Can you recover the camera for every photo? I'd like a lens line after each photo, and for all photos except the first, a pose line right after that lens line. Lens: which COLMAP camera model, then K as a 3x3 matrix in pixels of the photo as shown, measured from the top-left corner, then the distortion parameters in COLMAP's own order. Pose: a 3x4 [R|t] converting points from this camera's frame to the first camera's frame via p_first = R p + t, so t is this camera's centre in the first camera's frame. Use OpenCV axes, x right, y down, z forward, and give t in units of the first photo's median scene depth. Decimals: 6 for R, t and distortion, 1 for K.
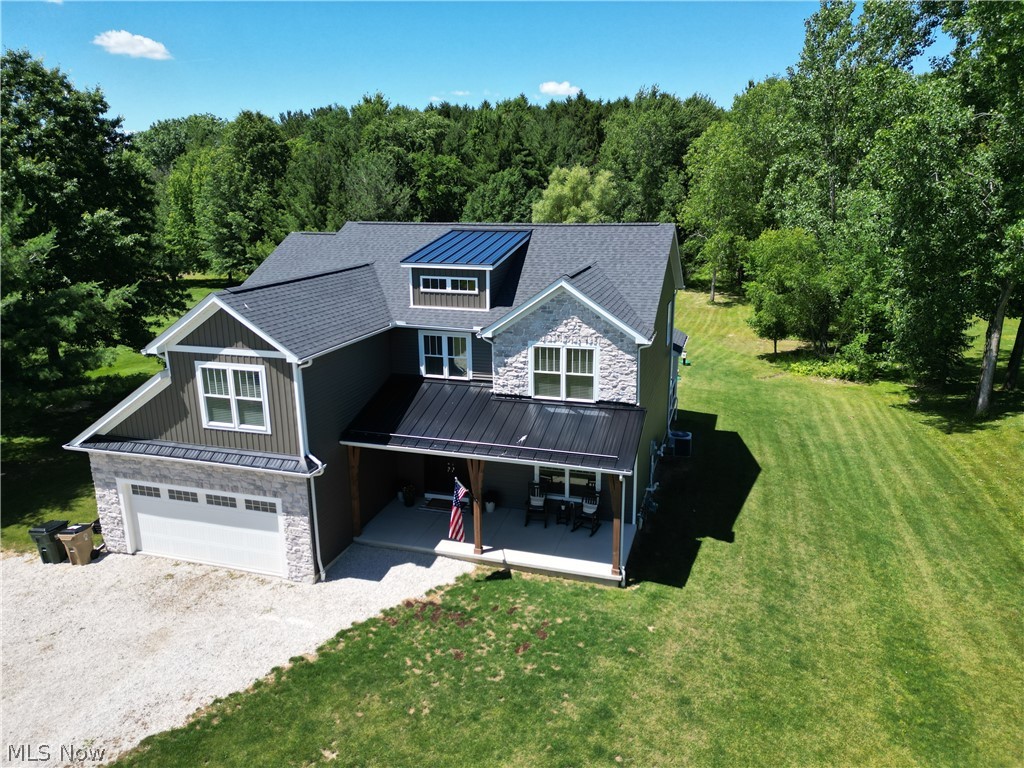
lens RADIAL K [[711.8, 0, 512.0], [0, 711.8, 384.0], [0, 0, 1]] dist [0.089222, -0.089130]
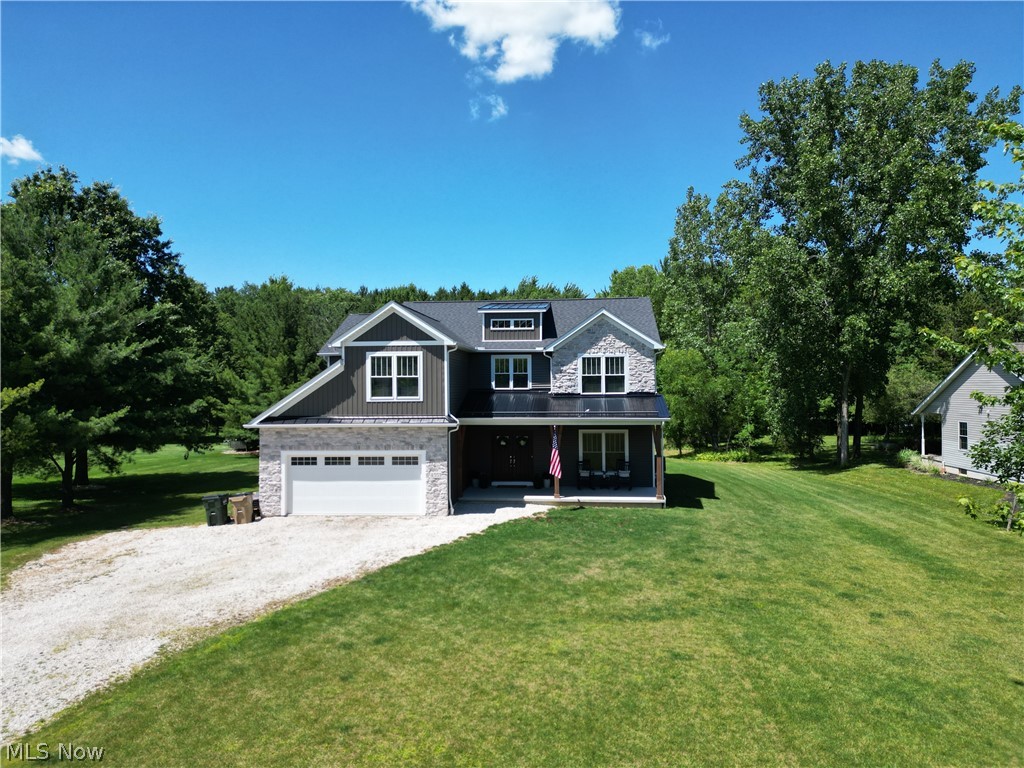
lens RADIAL K [[714.8, 0, 512.0], [0, 714.8, 384.0], [0, 0, 1]] dist [0.128708, -0.211894]
pose [[0.979225, 0.003141, 0.202754, -0.409760], [0.051837, 0.962781, -0.265266, 0.383988], [-0.196041, 0.270266, 0.942616, -0.339036]]
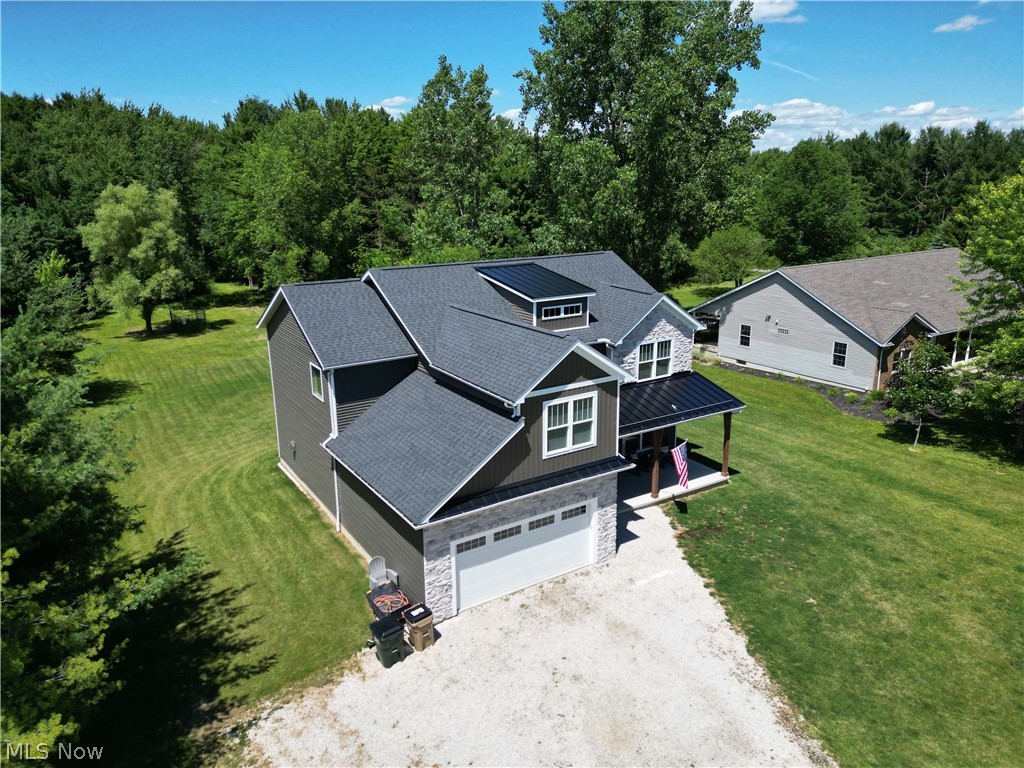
lens RADIAL K [[711.8, 0, 512.0], [0, 711.8, 384.0], [0, 0, 1]] dist [0.089222, -0.089130]
pose [[0.642438, -0.203159, 0.738918, -1.193493], [0.208265, 0.974215, 0.086780, -0.153890], [-0.737495, 0.098140, 0.668183, 0.258121]]
